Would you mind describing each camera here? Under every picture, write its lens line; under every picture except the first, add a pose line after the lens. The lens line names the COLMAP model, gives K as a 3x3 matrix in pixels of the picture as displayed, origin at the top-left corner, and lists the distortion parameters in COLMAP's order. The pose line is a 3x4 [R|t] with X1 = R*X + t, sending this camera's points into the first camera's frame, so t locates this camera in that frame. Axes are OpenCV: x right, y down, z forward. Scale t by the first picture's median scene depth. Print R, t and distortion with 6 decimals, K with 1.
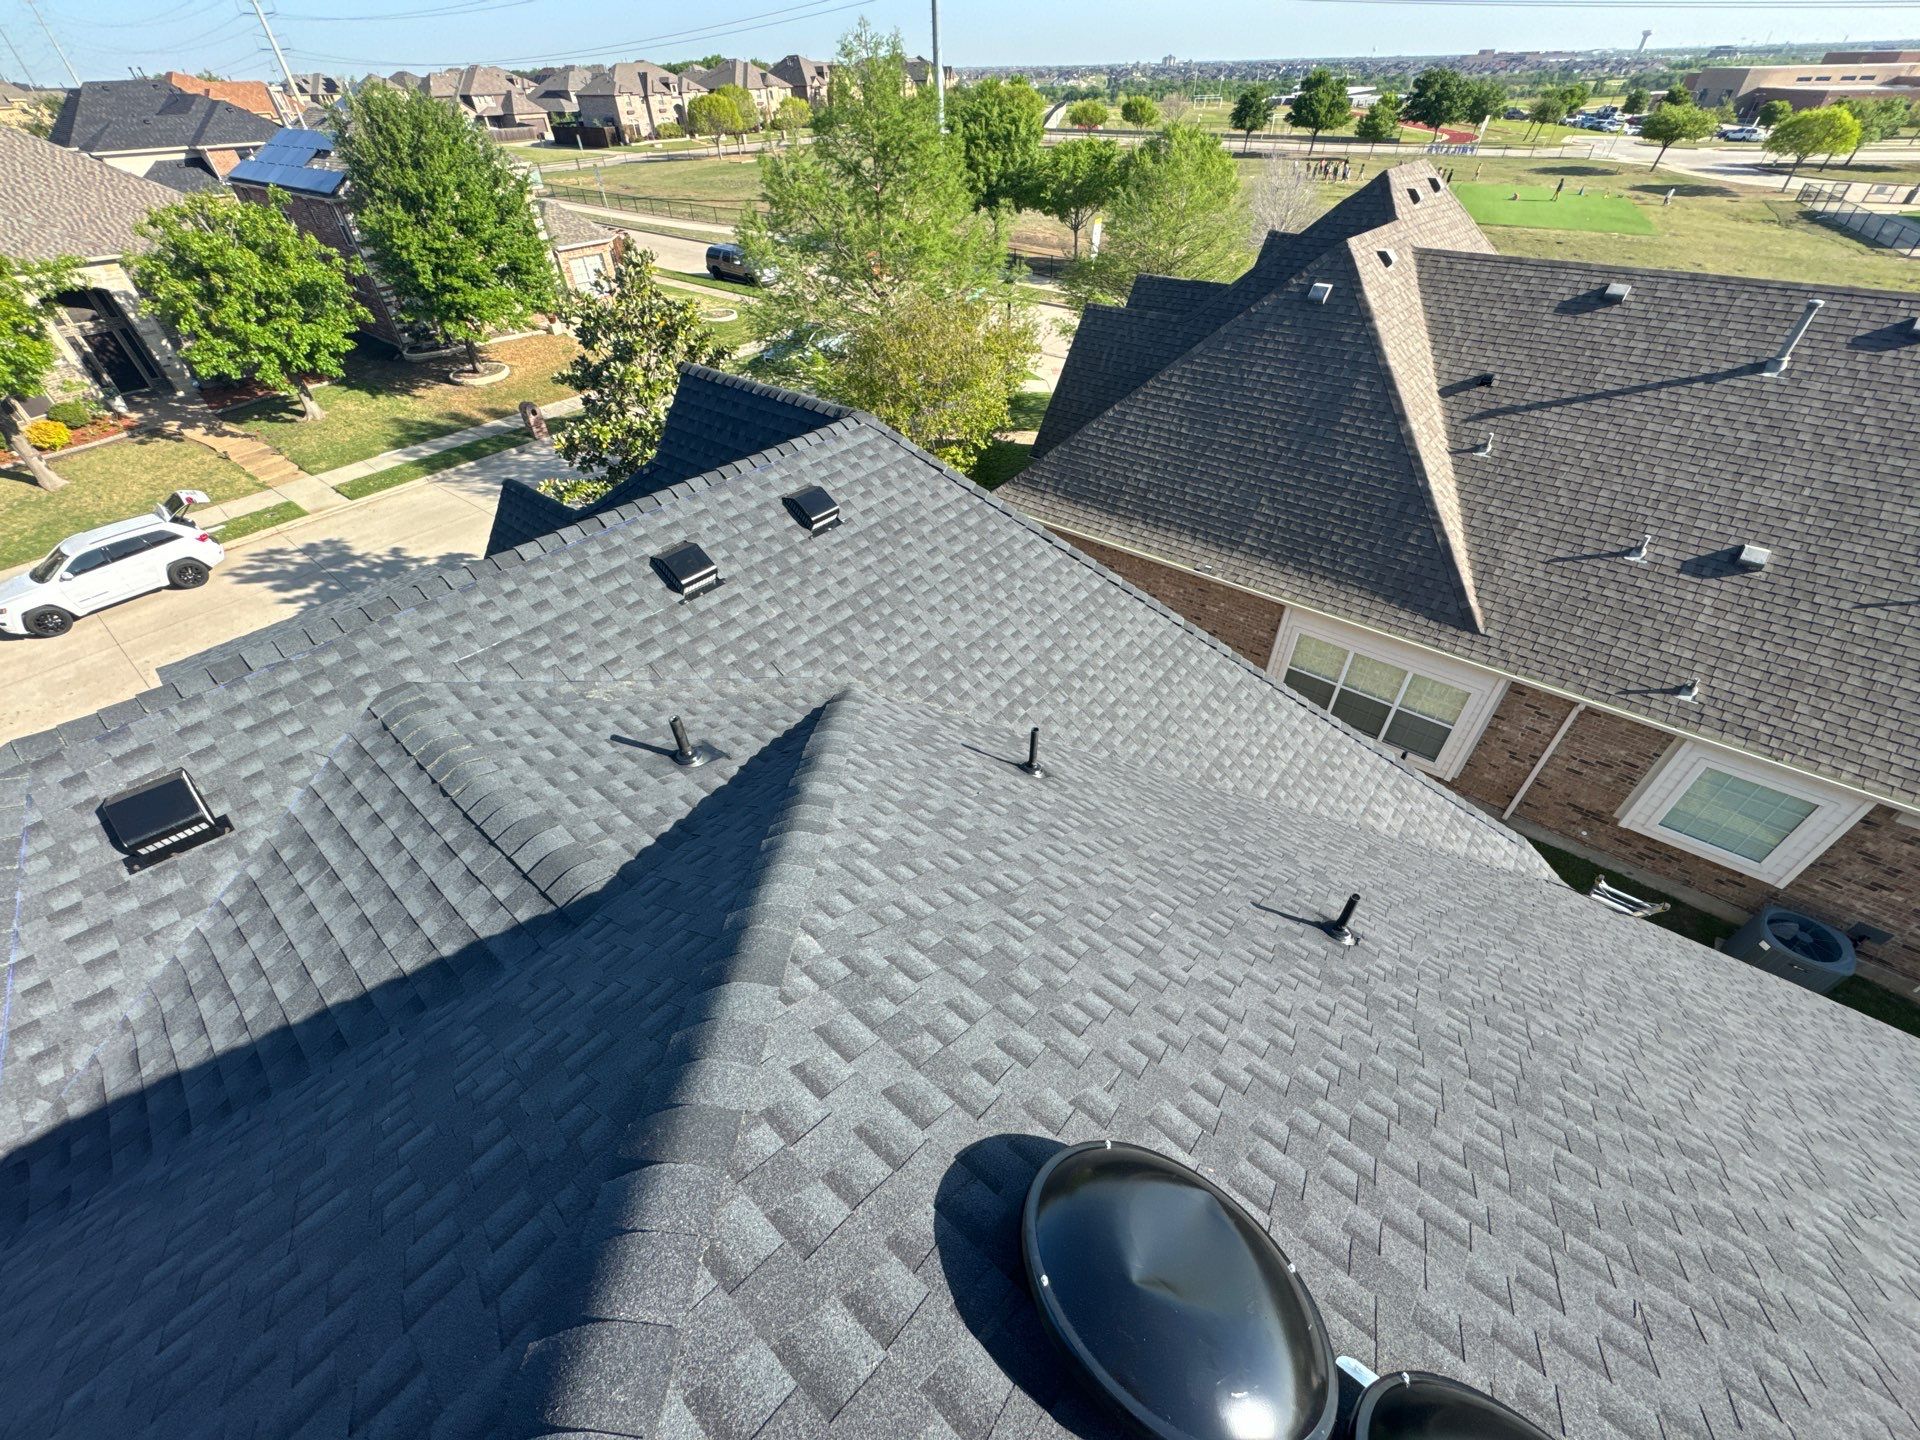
lens RADIAL K [[760.1, 0, 959.2], [0, 760.1, 720.7], [0, 0, 1]] dist [-0.002772, 0.000066]
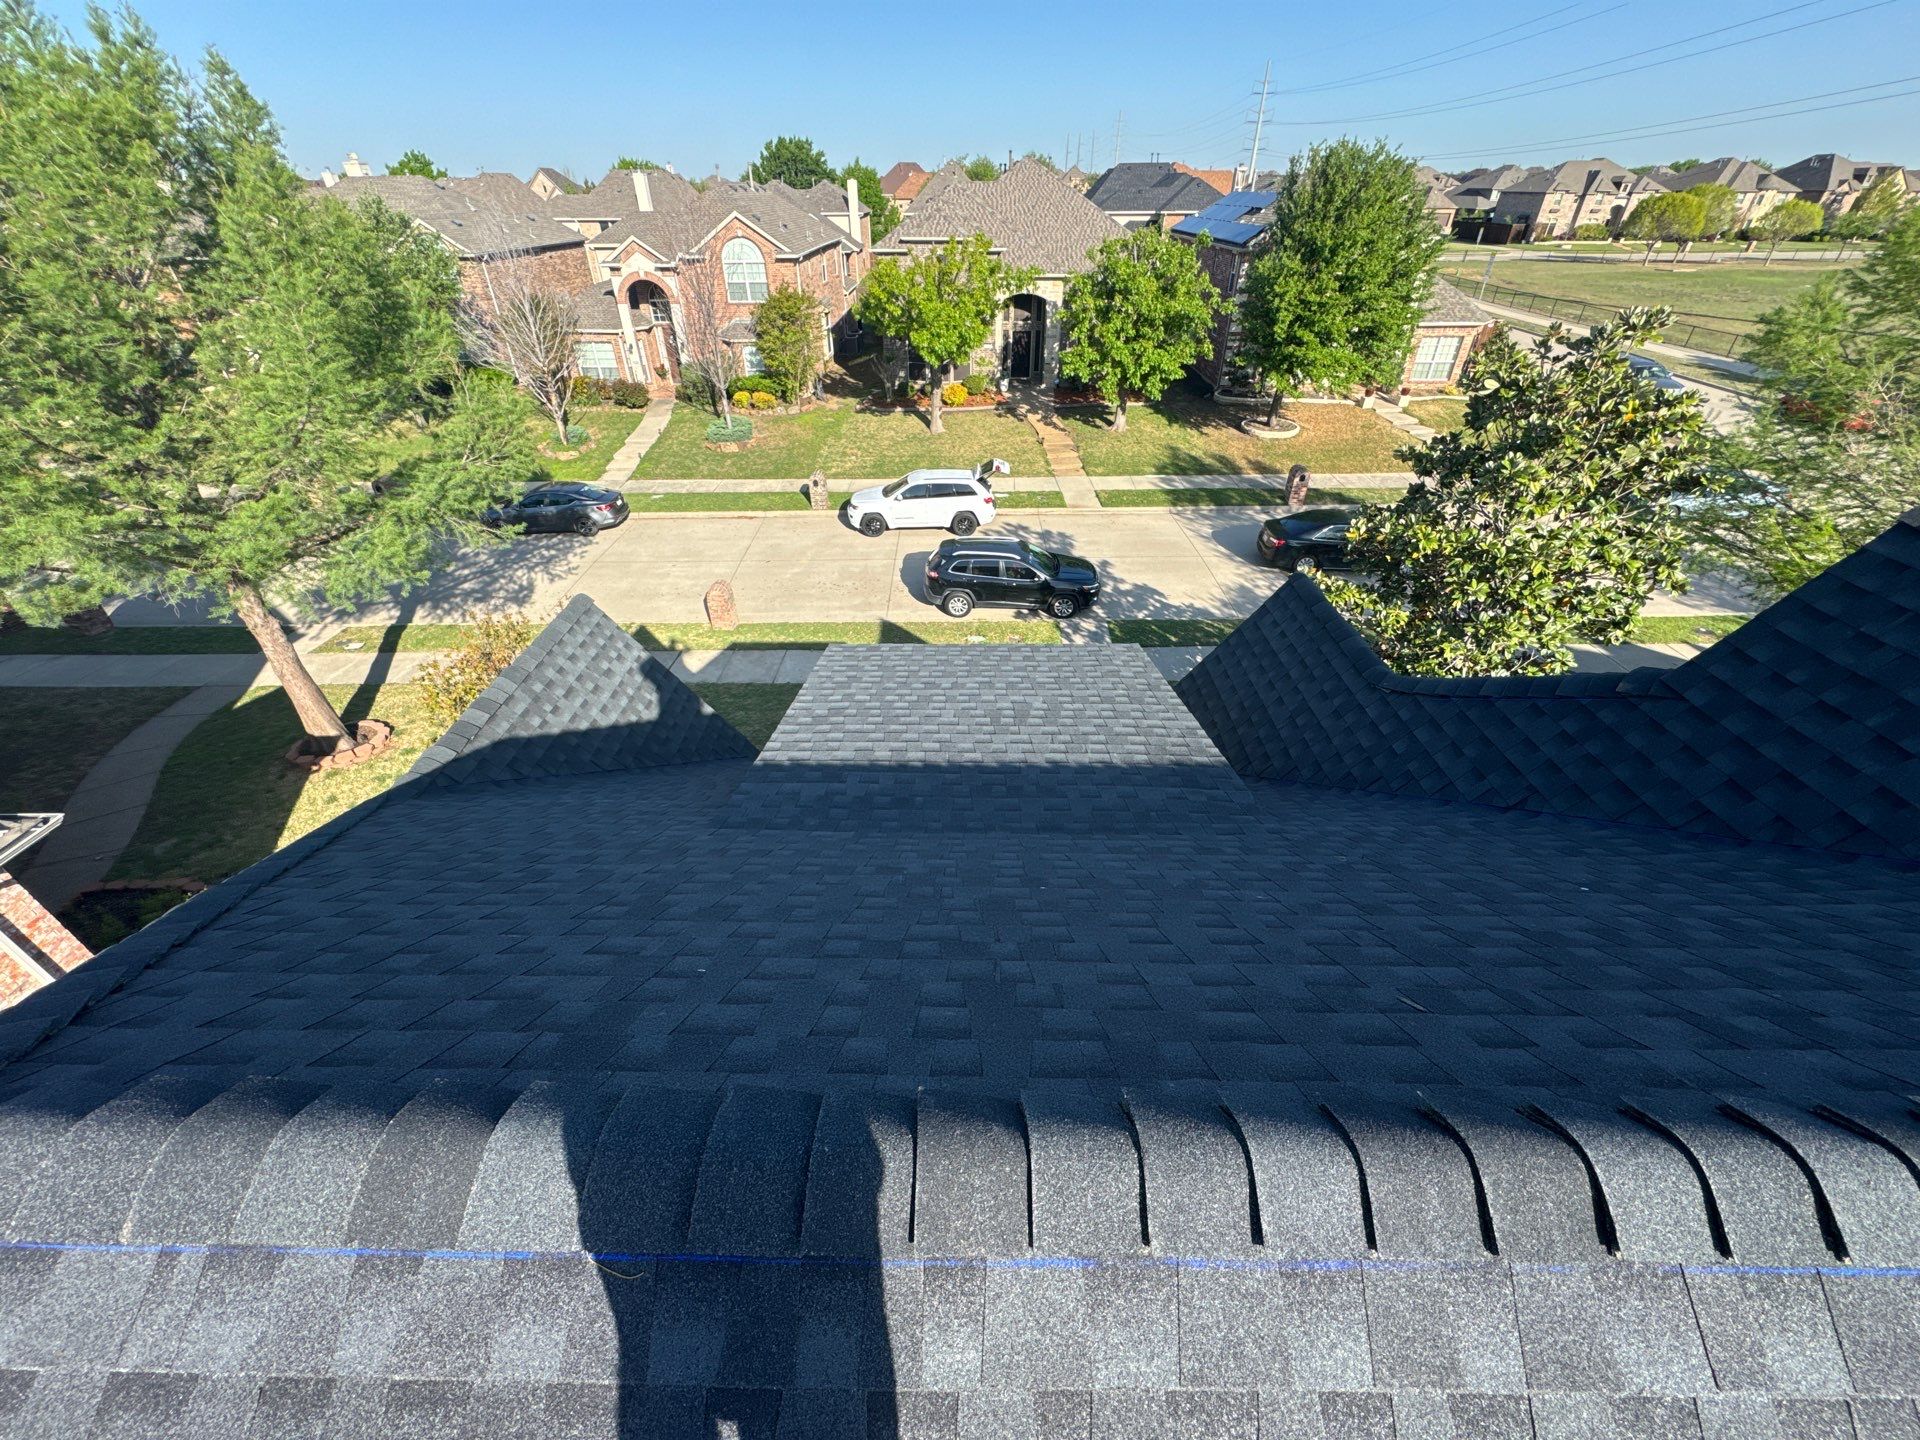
lens RADIAL K [[760.1, 0, 959.2], [0, 760.1, 720.7], [0, 0, 1]] dist [-0.002772, 0.000066]
pose [[0.627503, 0.462657, -0.626249, -0.147875], [-0.515050, 0.849843, 0.111761, -0.062378], [0.583920, 0.252419, 0.771571, 0.167500]]
